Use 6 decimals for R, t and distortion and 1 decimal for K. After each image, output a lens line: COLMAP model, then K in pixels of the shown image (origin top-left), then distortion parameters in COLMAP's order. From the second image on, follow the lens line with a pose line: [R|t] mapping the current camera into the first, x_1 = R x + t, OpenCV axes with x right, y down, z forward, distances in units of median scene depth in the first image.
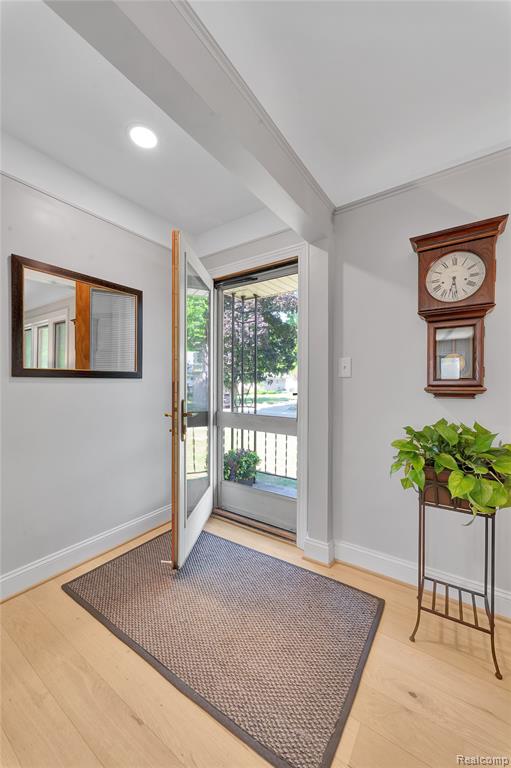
lens RADIAL K [[299.9, 0, 254.5], [0, 299.9, 384.7], [0, 0, 1]] dist [0.007669, 0.000064]
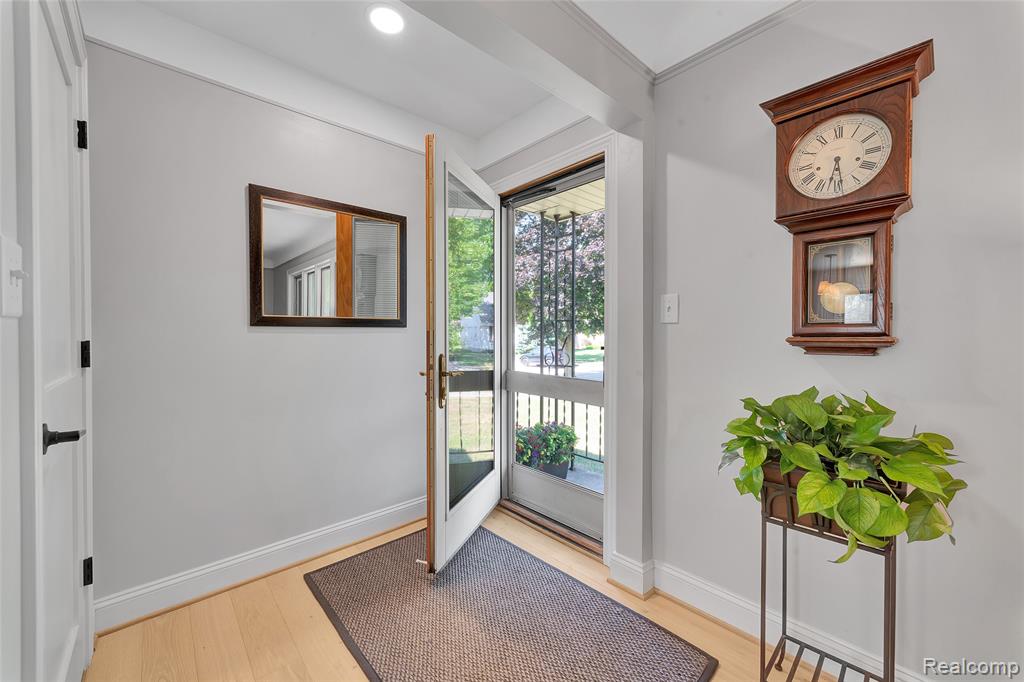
lens RADIAL K [[399.8, 0, 511.6], [0, 399.8, 338.0], [0, 0, 1]] dist [0.007669, 0.000064]
pose [[0.974970, -0.001874, -0.222328, 0.172143], [0.002814, 0.999988, 0.003912, 0.005434], [0.222318, -0.004439, 0.974964, 0.042720]]
